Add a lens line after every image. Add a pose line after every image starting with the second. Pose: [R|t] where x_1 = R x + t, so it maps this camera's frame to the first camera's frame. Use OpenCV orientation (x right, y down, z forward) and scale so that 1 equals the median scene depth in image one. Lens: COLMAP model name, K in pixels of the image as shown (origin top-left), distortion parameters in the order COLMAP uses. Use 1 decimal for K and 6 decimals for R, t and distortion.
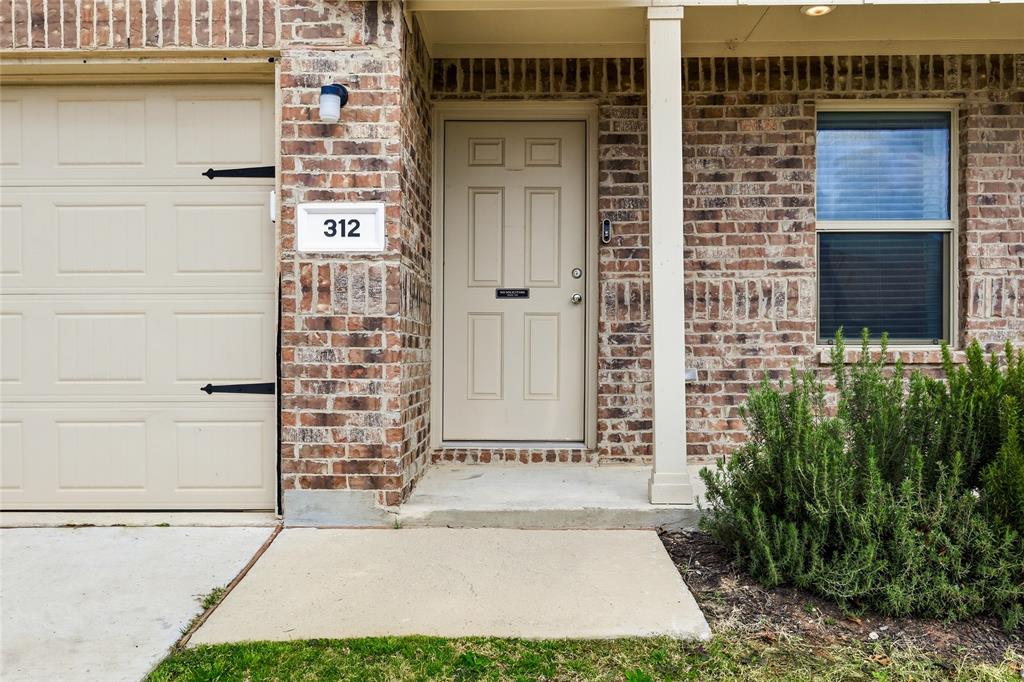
lens RADIAL K [[856.0, 0, 512.0], [0, 856.0, 341.0], [0, 0, 1]] dist [0.007559, 0.001869]
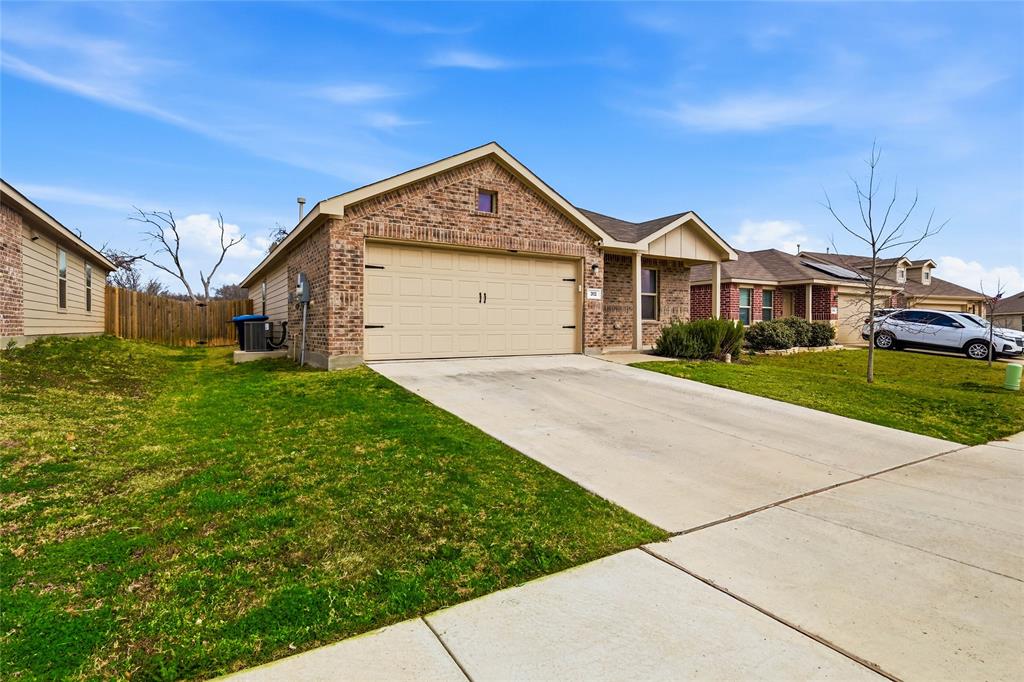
lens RADIAL K [[519.5, 0, 512.0], [0, 519.5, 341.0], [0, 0, 1]] dist [0.001361, 0.000107]
pose [[0.837565, -0.011132, 0.546225, -1.724548], [-0.002830, 0.999691, 0.024713, 0.050529], [-0.546331, -0.022244, 0.837274, -0.959795]]
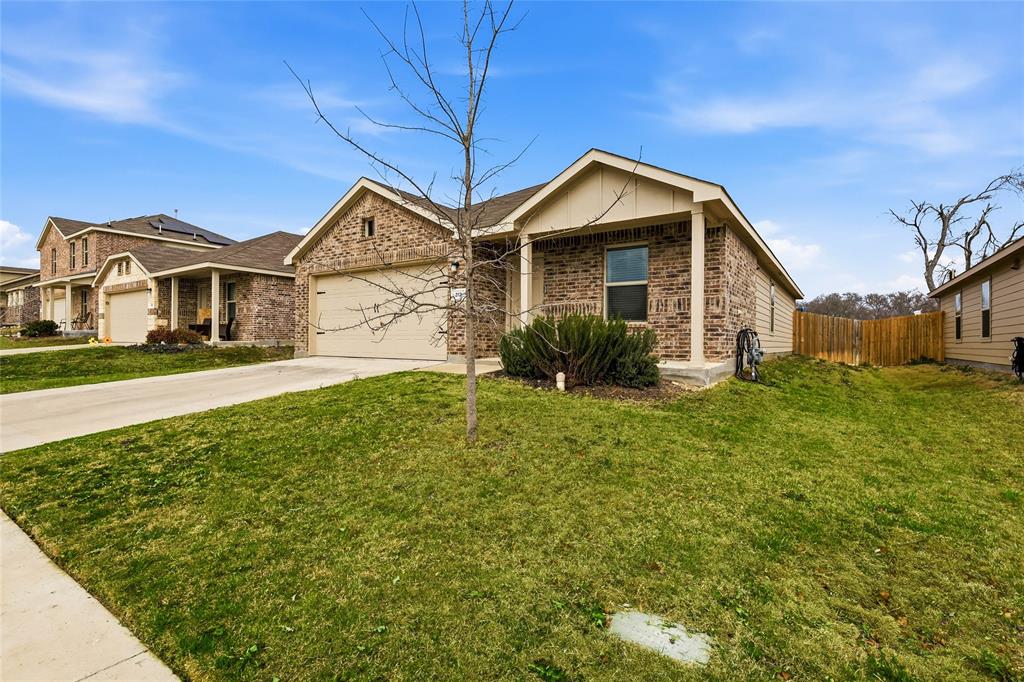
lens RADIAL K [[457.7, 0, 512.0], [0, 457.7, 341.0], [0, 0, 1]] dist [0.002234, 0.000235]
pose [[0.842976, 0.007657, -0.537897, 1.000898], [-0.007282, 0.999970, 0.002822, 0.073669], [0.537902, 0.001538, 0.843006, -0.631782]]
